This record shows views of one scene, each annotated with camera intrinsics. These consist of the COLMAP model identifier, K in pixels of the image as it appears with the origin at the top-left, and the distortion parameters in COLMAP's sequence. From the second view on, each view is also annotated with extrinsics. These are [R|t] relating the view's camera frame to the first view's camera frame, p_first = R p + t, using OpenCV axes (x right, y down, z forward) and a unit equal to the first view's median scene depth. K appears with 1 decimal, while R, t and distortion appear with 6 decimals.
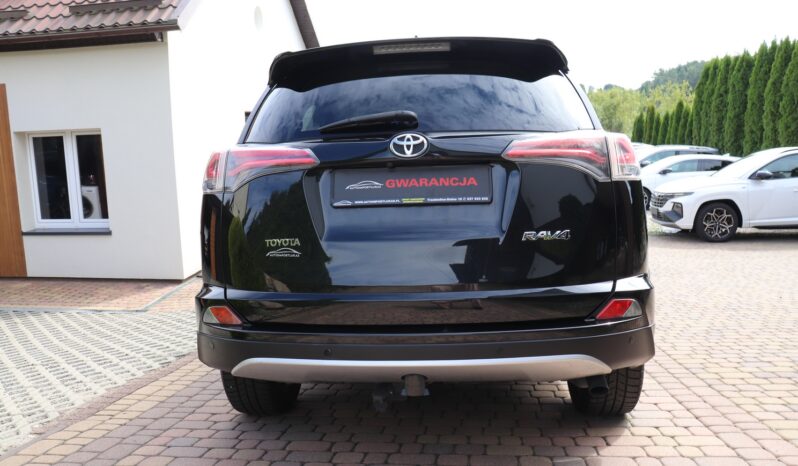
lens RADIAL K [[667.1, 0, 393.1], [0, 667.1, 234.0], [0, 0, 1]] dist [-0.152548, 0.110307]
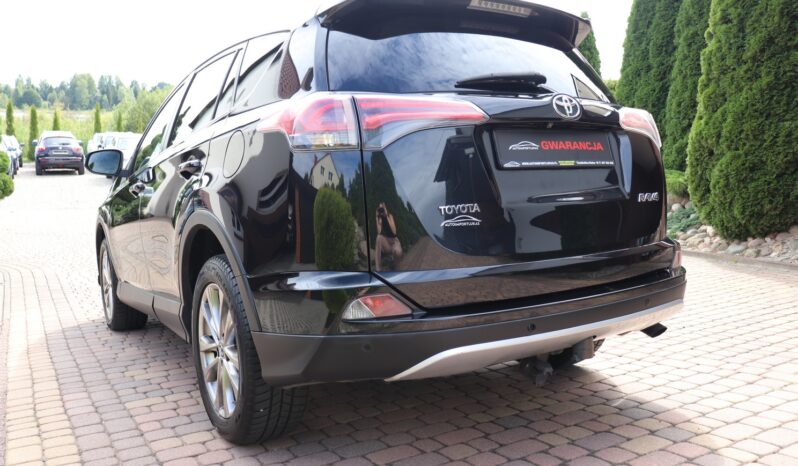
lens RADIAL K [[667.1, 0, 392.8], [0, 667.1, 232.7], [0, 0, 1]] dist [-0.152548, 0.110307]
pose [[0.784849, -0.040330, 0.618374, -0.764070], [0.040369, 0.999088, 0.013923, 0.027985], [-0.618371, 0.014036, 0.785761, 0.388913]]
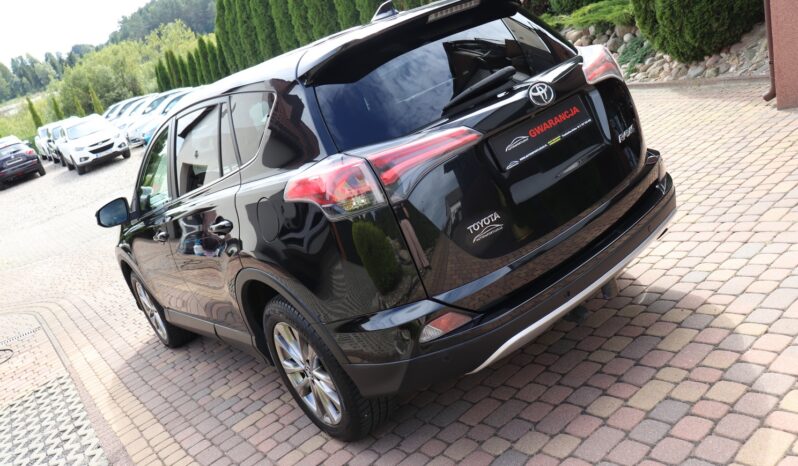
lens RADIAL K [[667.1, 0, 396.0], [0, 667.1, 230.6], [0, 0, 1]] dist [-0.152548, 0.110307]
pose [[0.692178, -0.392620, 0.605590, -0.867825], [0.347392, 0.916733, 0.197280, -0.218795], [-0.632621, 0.073825, 0.770935, 0.321161]]
